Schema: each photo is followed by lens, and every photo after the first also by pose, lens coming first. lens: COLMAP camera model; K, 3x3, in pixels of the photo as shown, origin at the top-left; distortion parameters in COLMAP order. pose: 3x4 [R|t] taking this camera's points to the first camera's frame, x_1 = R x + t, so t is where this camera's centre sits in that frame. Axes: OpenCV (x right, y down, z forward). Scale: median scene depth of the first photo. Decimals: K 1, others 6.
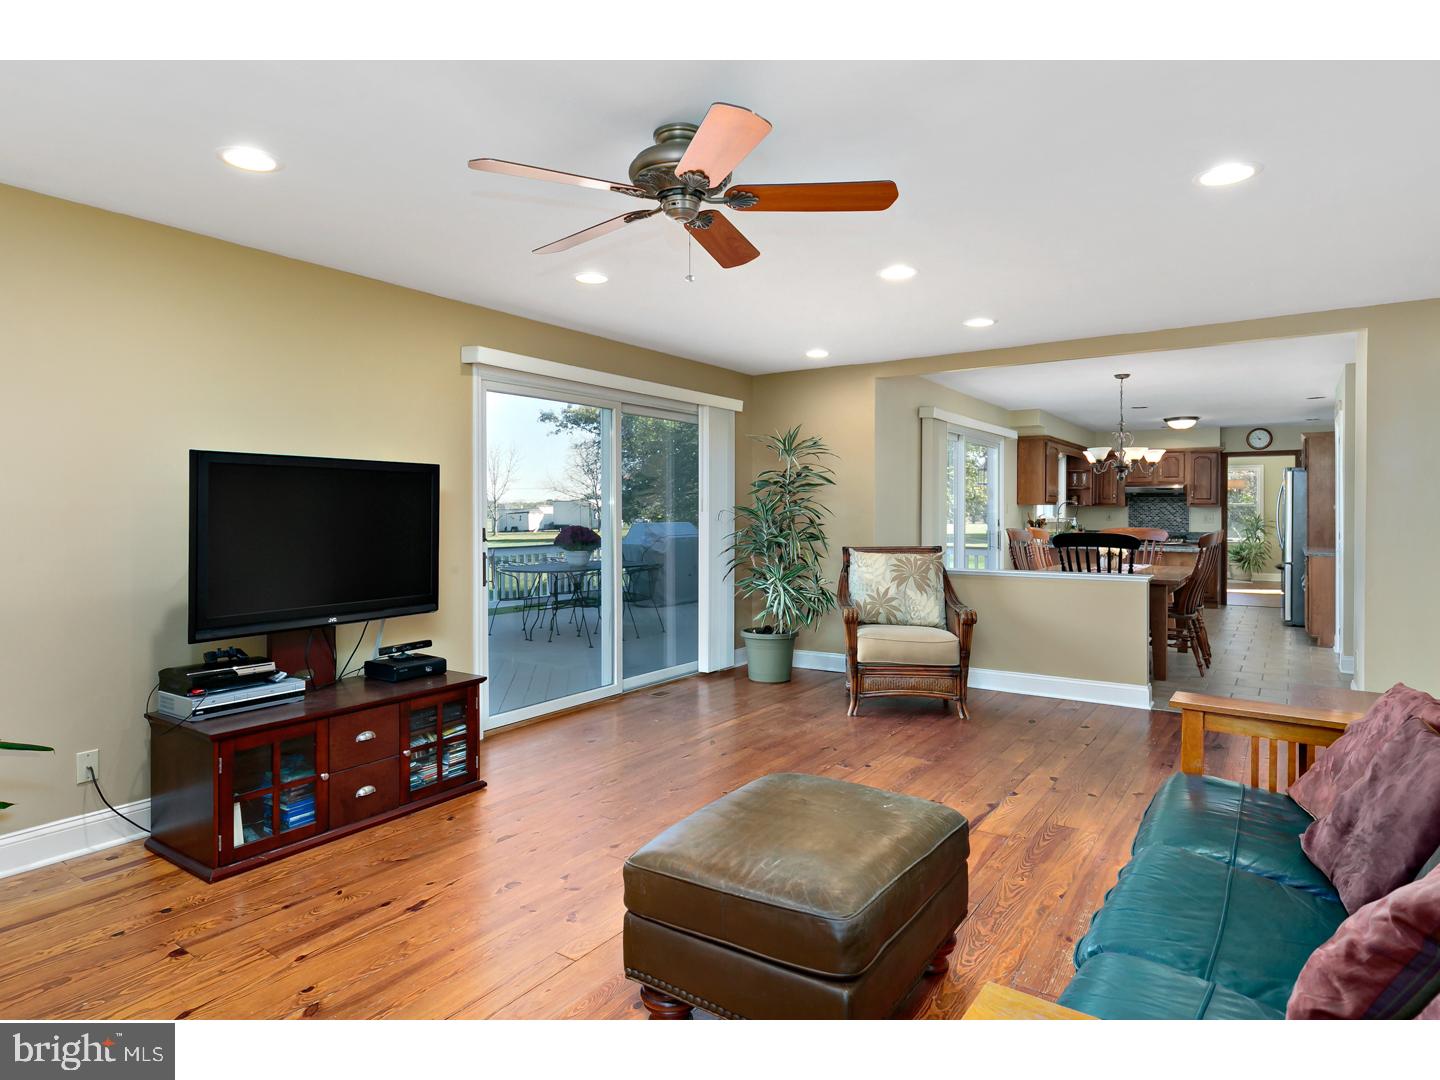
lens RADIAL K [[804.7, 0, 717.4], [0, 804.7, 529.8], [0, 0, 1]] dist [-0.000090, 0.000085]
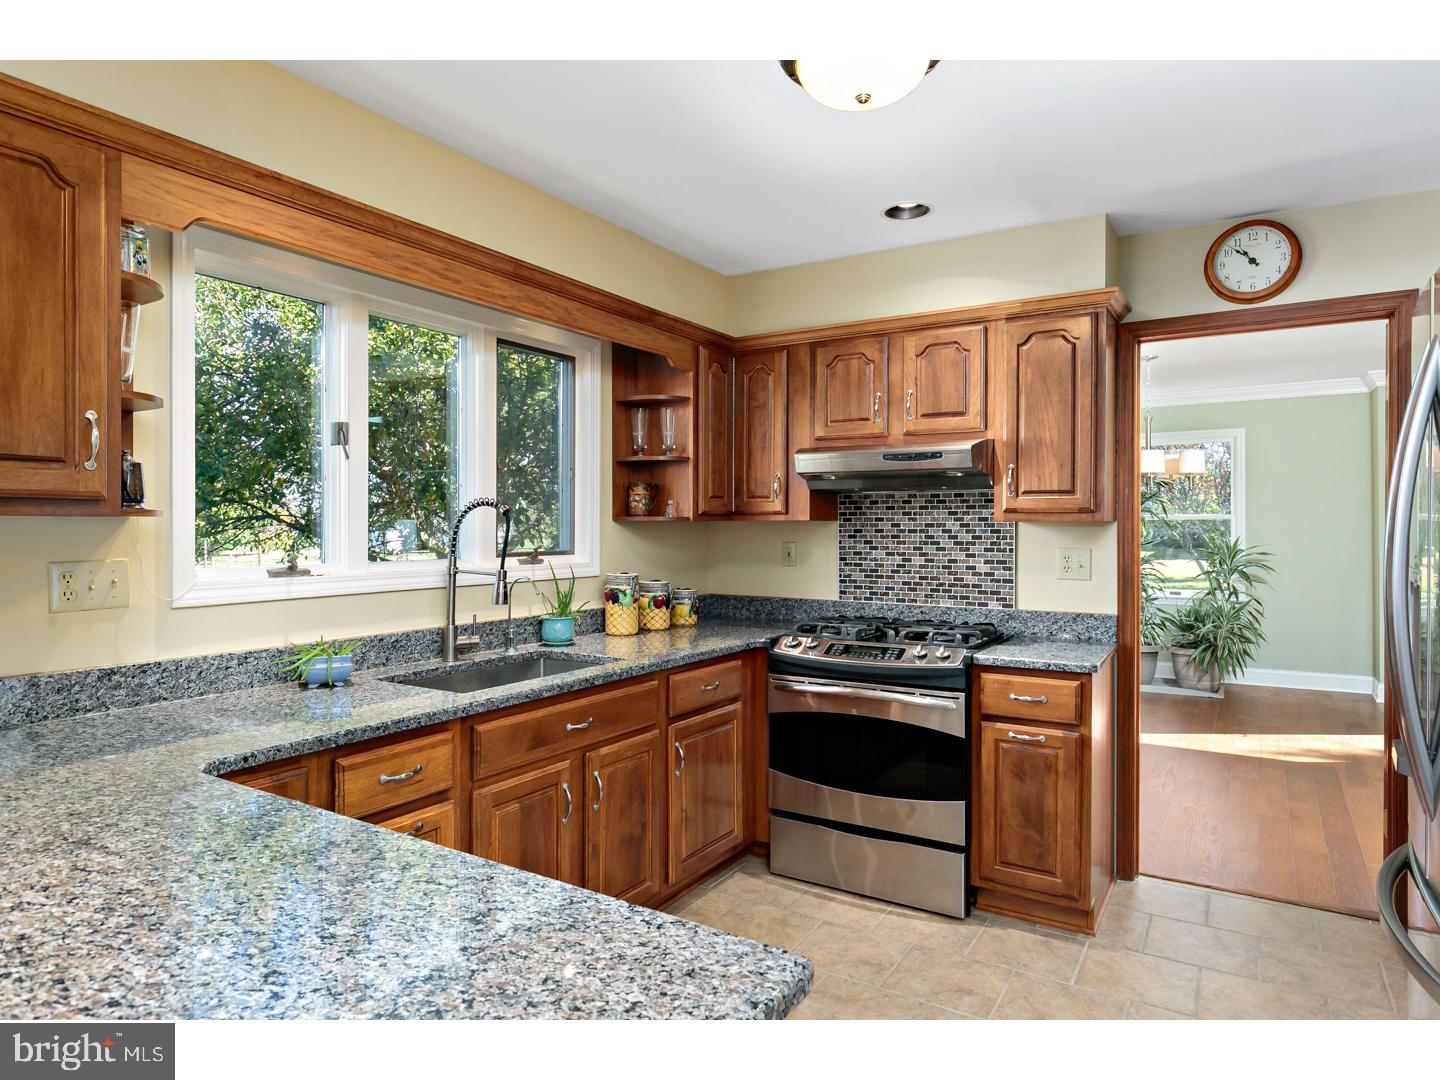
lens RADIAL K [[855.0, 0, 720.9], [0, 855.0, 542.0], [0, 0, 1]] dist [-0.007233, -0.001300]
pose [[0.998233, 0.003903, 0.059293, 0.469215], [-0.003924, 0.999992, 0.000238, -0.021883], [-0.059291, -0.000470, 0.998241, 0.710919]]
